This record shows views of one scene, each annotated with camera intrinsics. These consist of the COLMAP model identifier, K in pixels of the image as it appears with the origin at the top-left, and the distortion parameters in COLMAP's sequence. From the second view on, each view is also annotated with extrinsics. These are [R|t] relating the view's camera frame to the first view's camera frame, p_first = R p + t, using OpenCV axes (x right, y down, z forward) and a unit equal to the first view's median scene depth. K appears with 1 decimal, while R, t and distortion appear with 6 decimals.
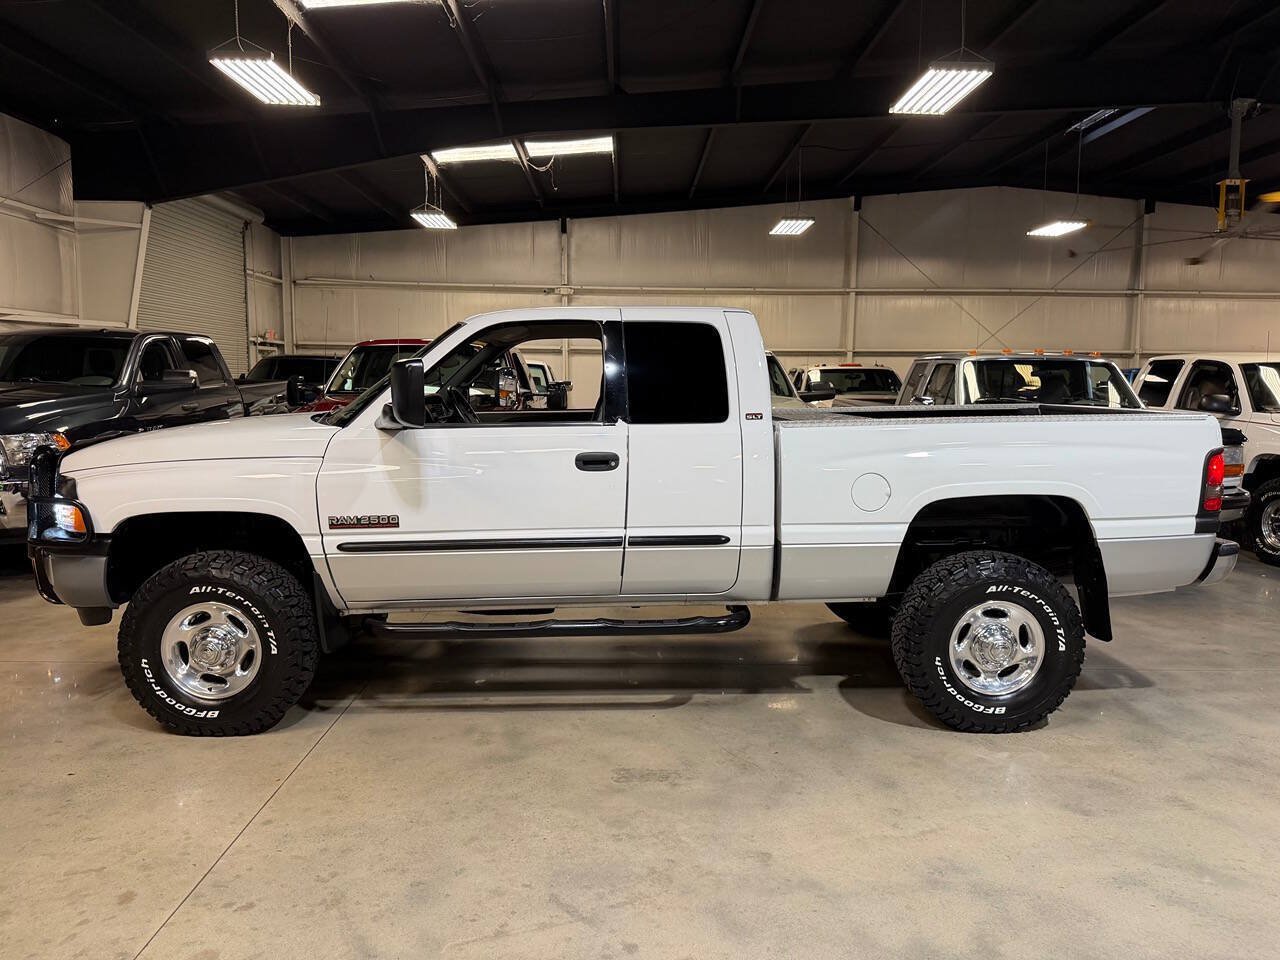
lens RADIAL K [[915.9, 0, 640.0], [0, 915.9, 480.0], [0, 0, 1]] dist [0.065425, -0.106905]
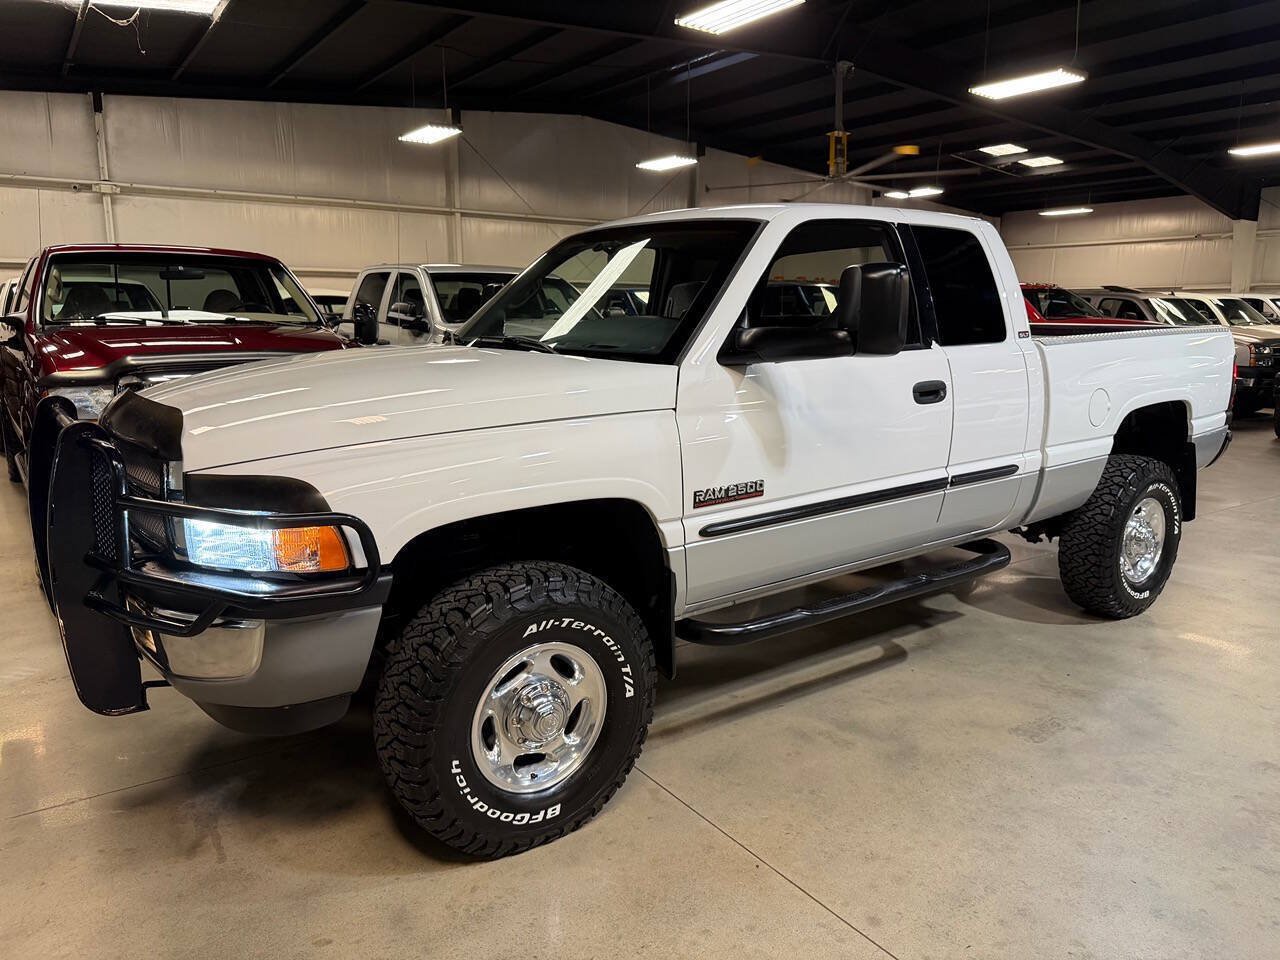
lens RADIAL K [[915.9, 0, 640.0], [0, 915.9, 480.0], [0, 0, 1]] dist [0.065425, -0.106905]
pose [[0.819535, -0.106873, 0.562975, -0.752295], [0.064157, 0.993390, 0.095187, -0.038035], [-0.569427, -0.041891, 0.820974, 0.437883]]
